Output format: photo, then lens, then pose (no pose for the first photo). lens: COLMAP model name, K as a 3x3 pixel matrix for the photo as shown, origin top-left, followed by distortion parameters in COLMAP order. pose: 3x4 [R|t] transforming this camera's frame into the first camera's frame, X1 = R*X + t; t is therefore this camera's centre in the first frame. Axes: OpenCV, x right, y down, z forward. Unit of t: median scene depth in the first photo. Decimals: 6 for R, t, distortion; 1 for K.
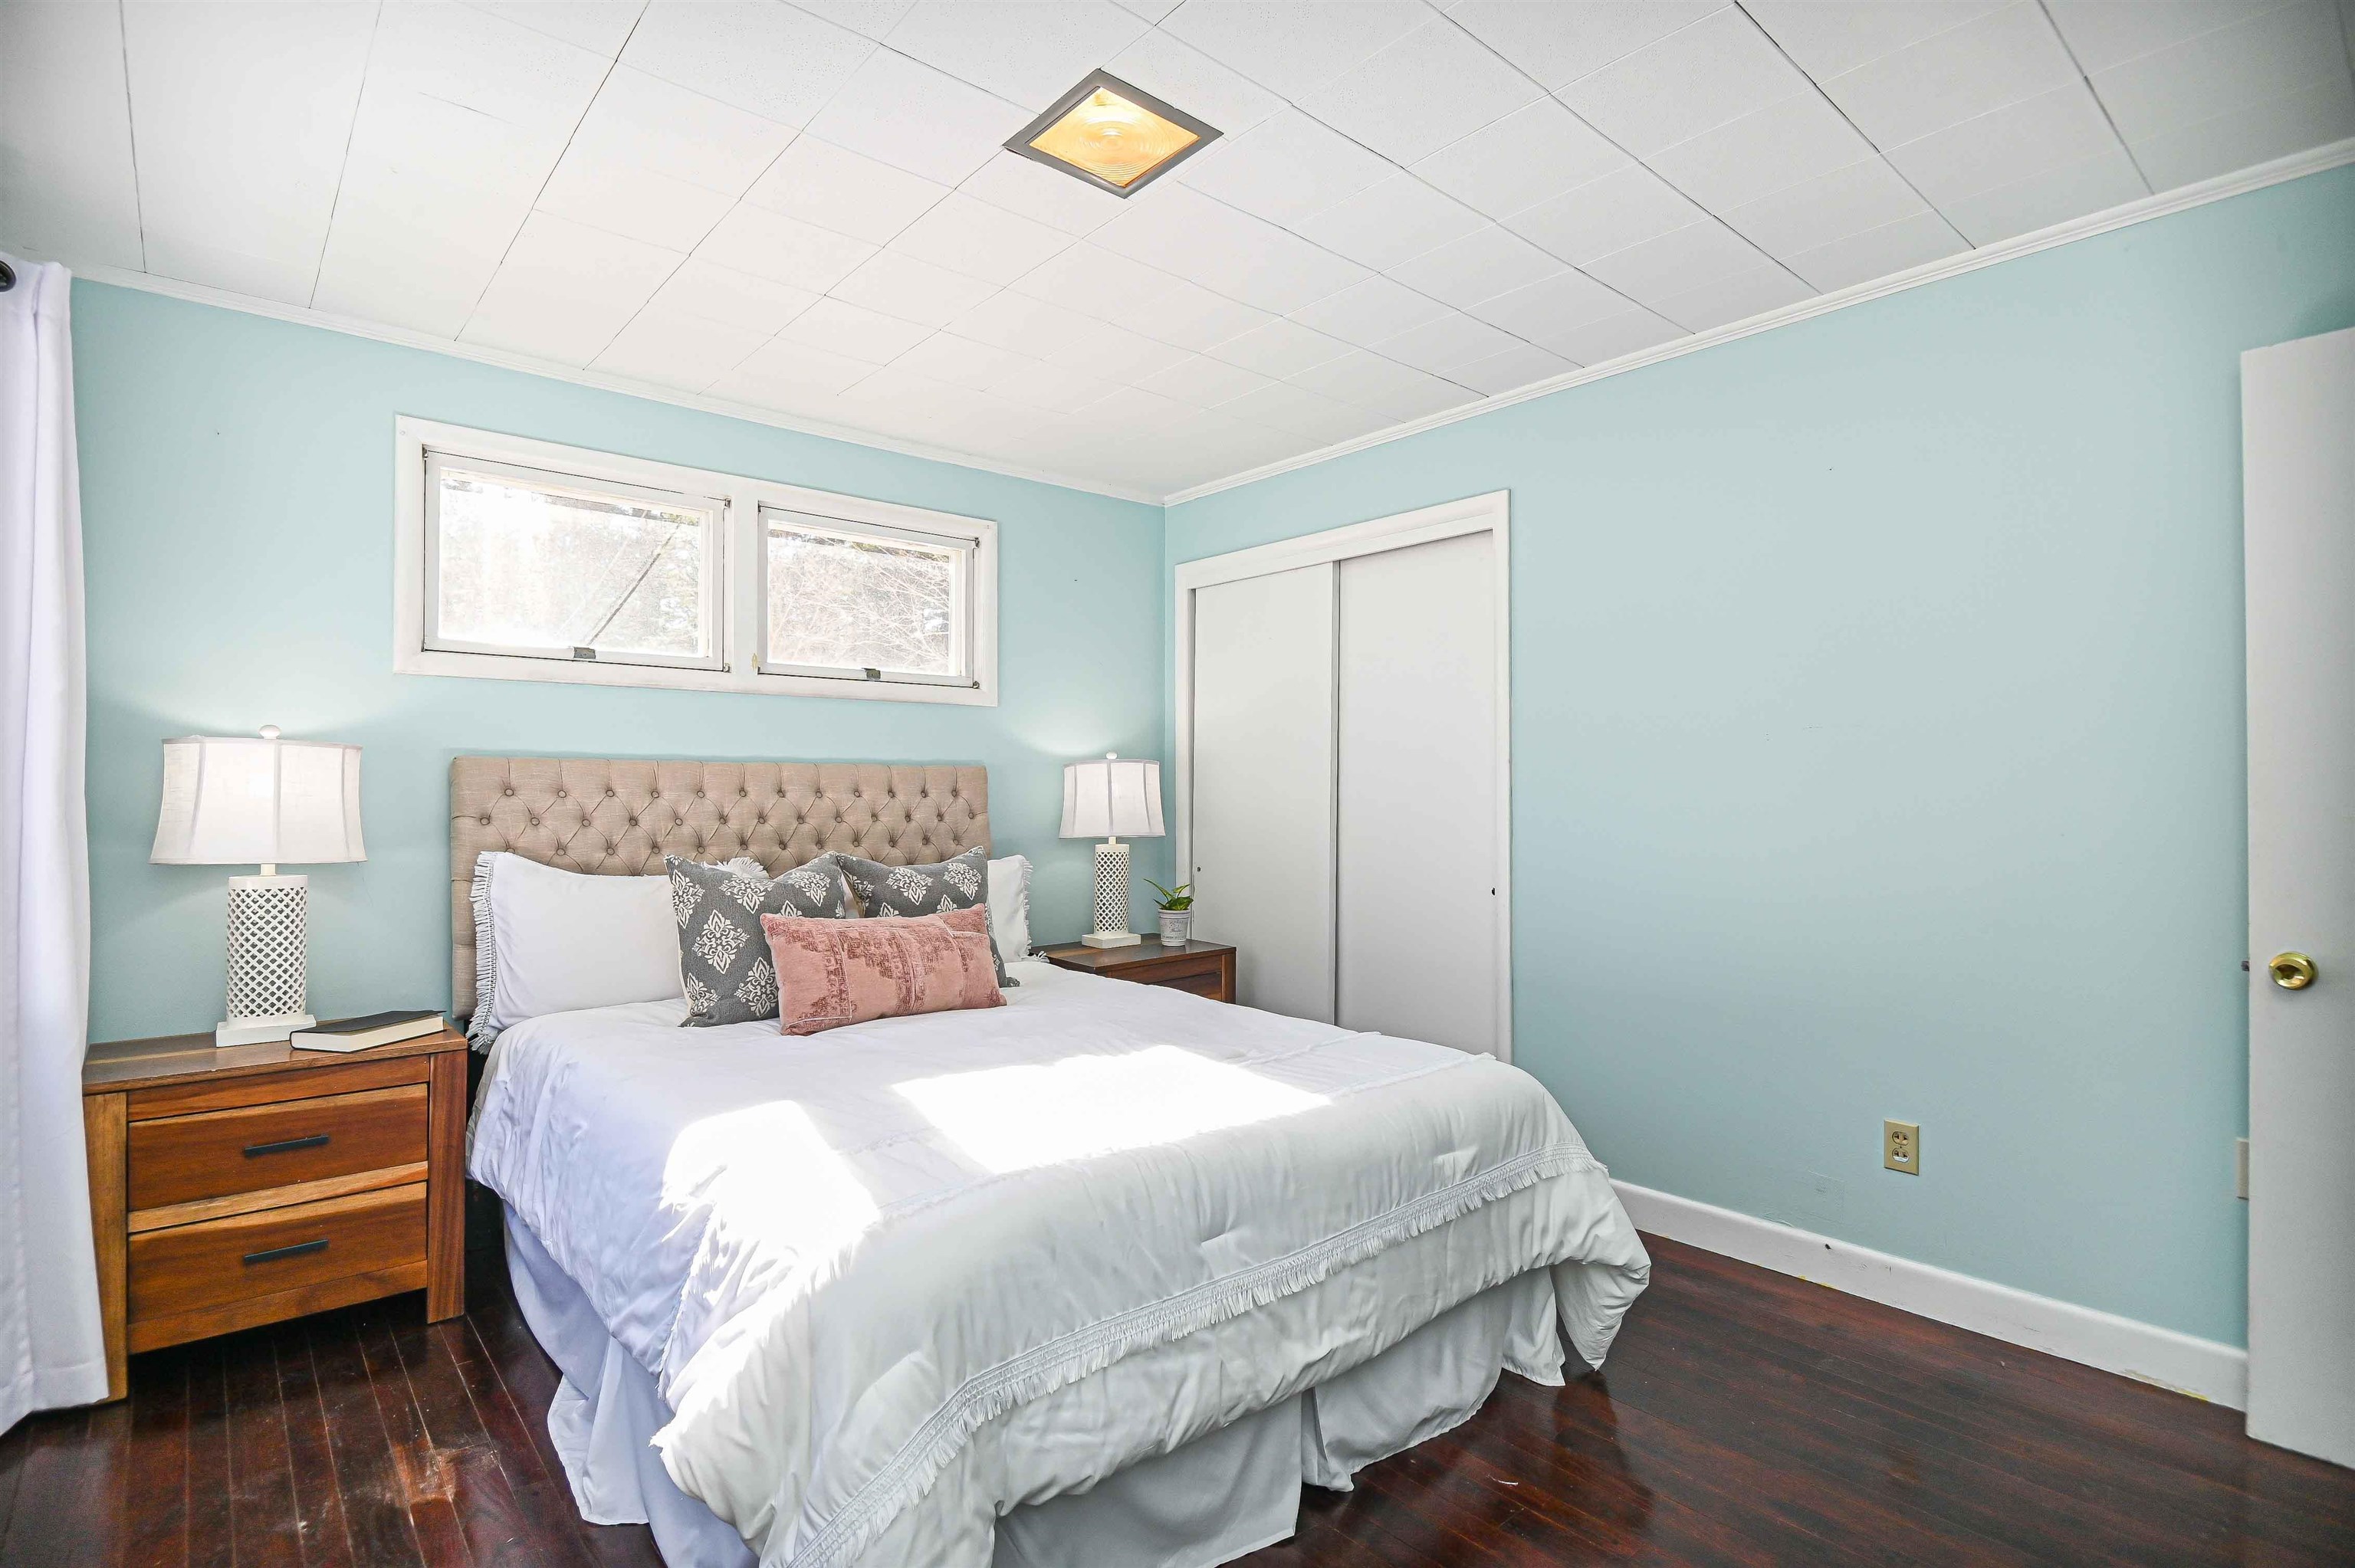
lens RADIAL K [[1122.4, 0, 1189.1], [0, 1122.4, 789.1], [0, 0, 1]] dist [0.020465, -0.025868]
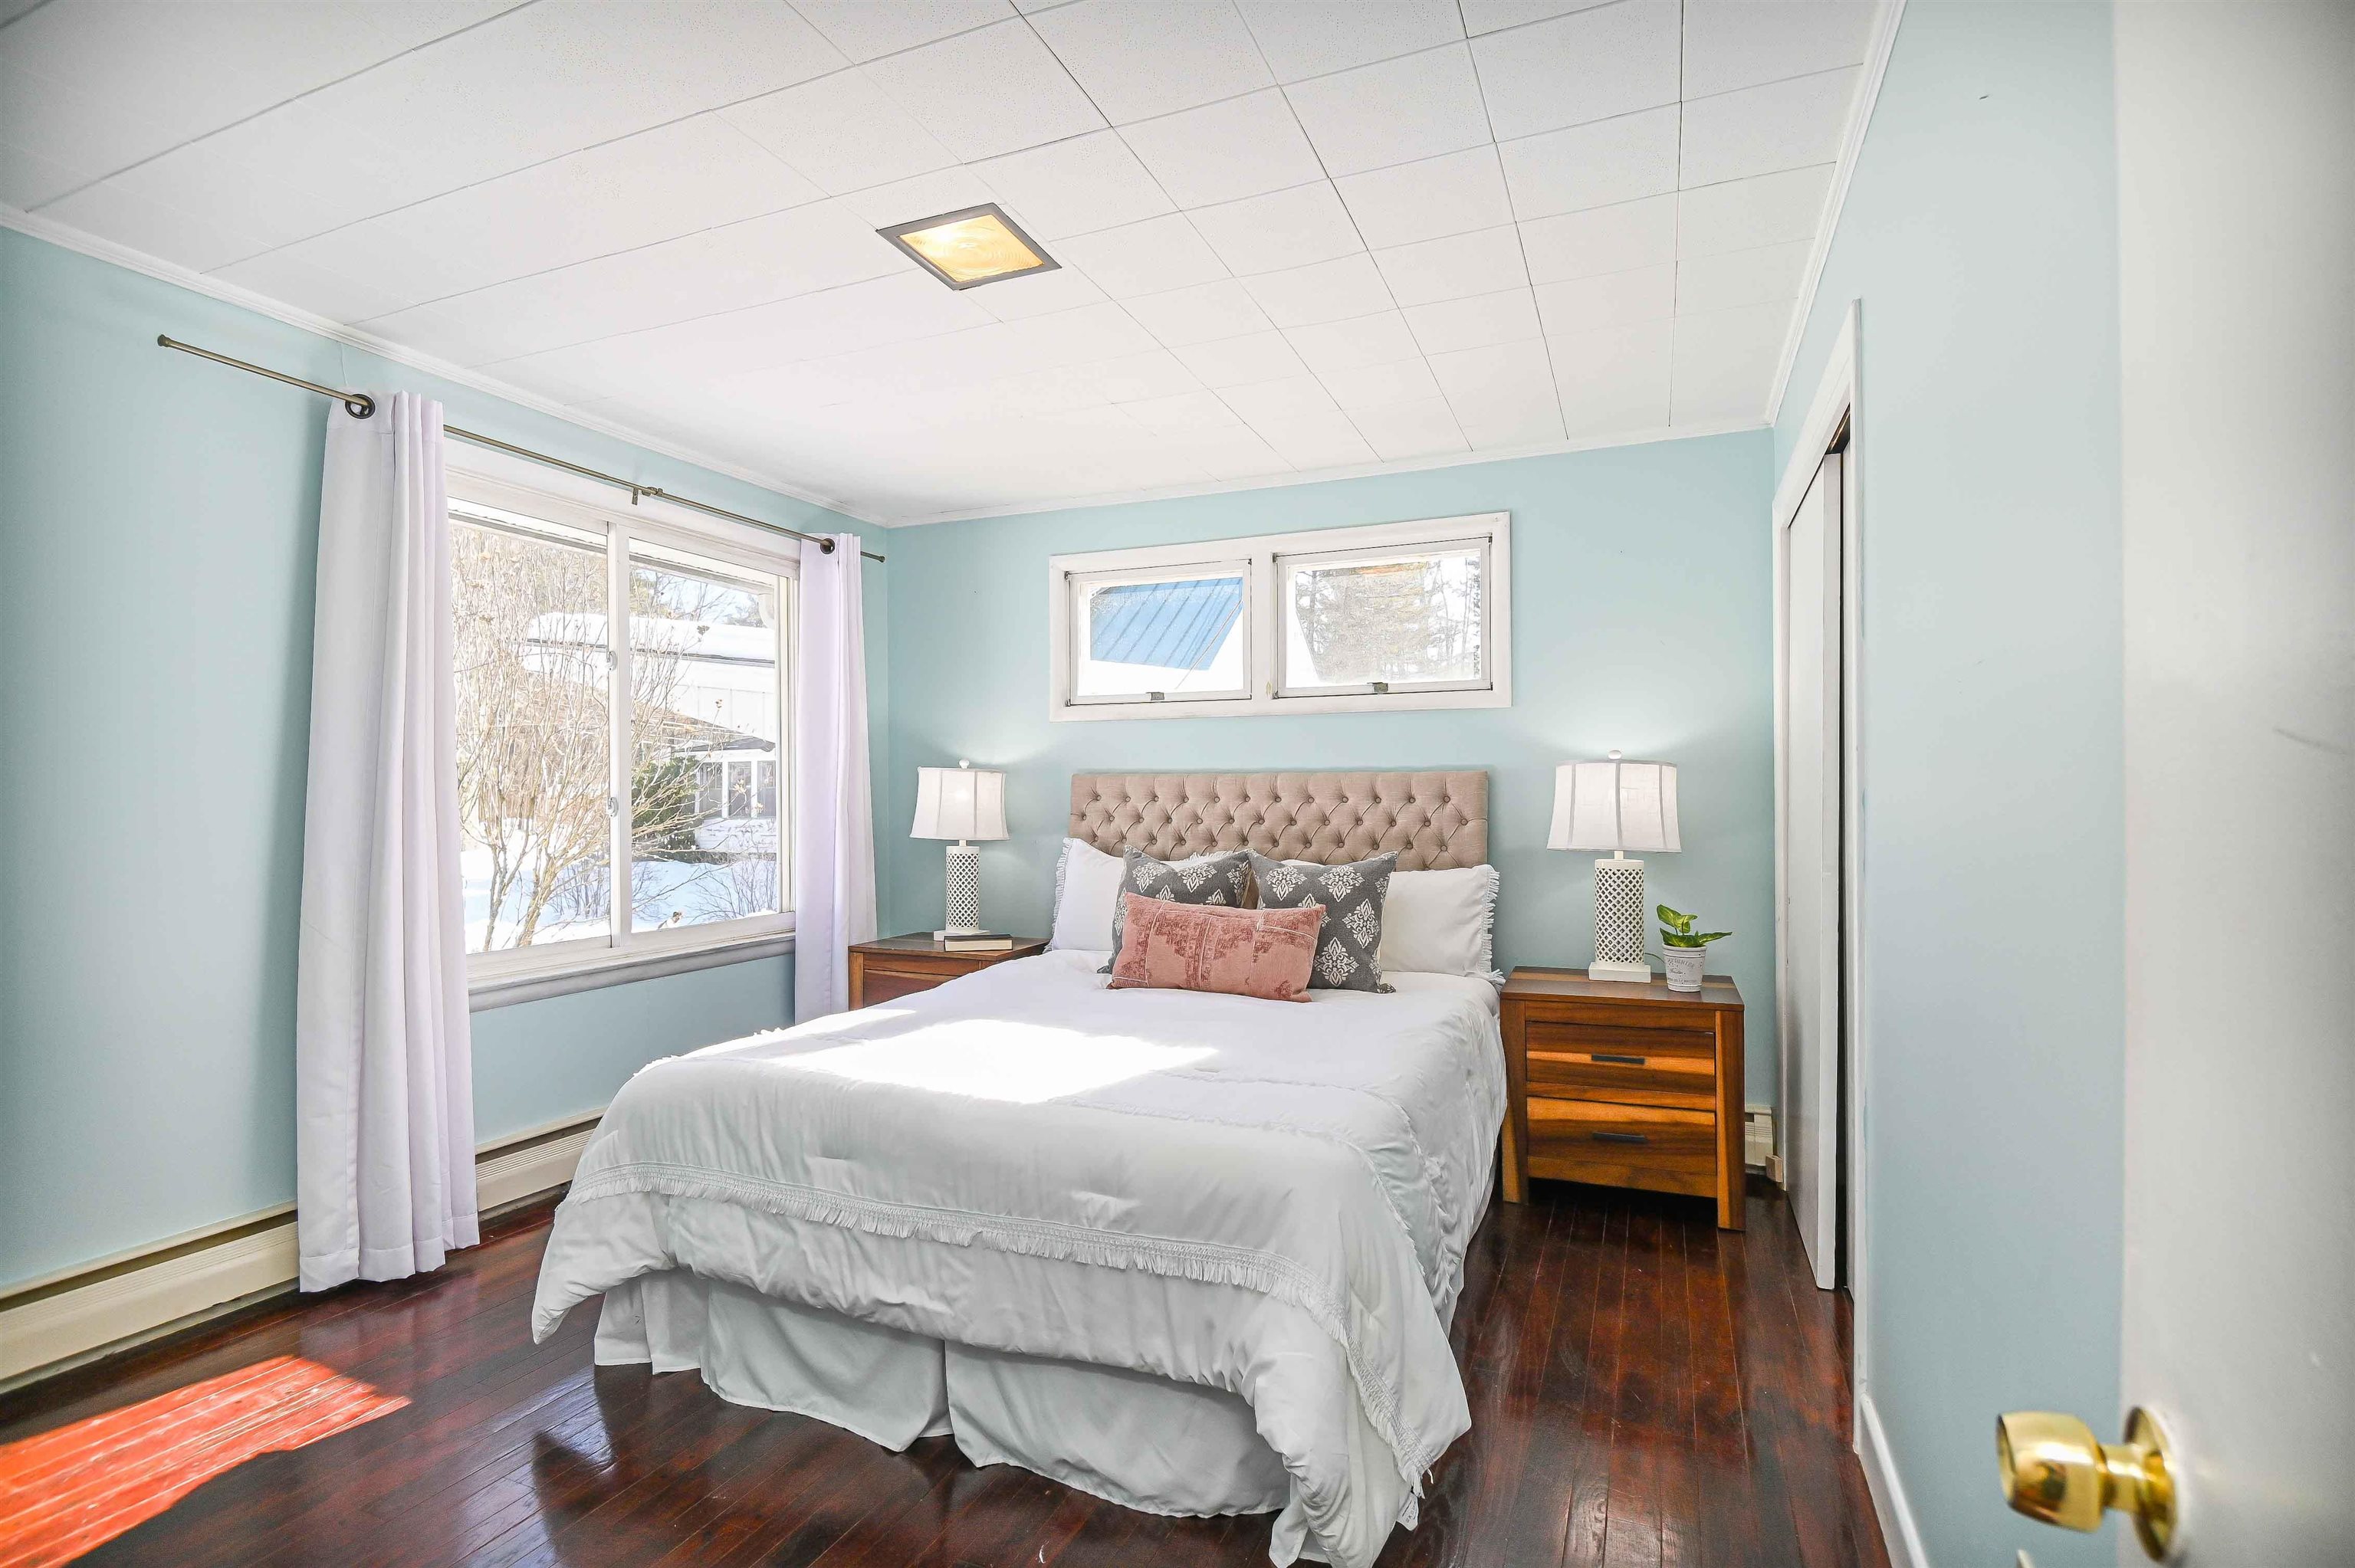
lens RADIAL K [[1109.9, 0, 1183.1], [0, 1109.9, 808.9], [0, 0, 1]] dist [0.020234, -0.024152]
pose [[0.454583, 0.008803, -0.890661, 0.682977], [0.002220, 0.999937, 0.011016, 0.001056], [0.890702, -0.006985, 0.454534, 0.420005]]
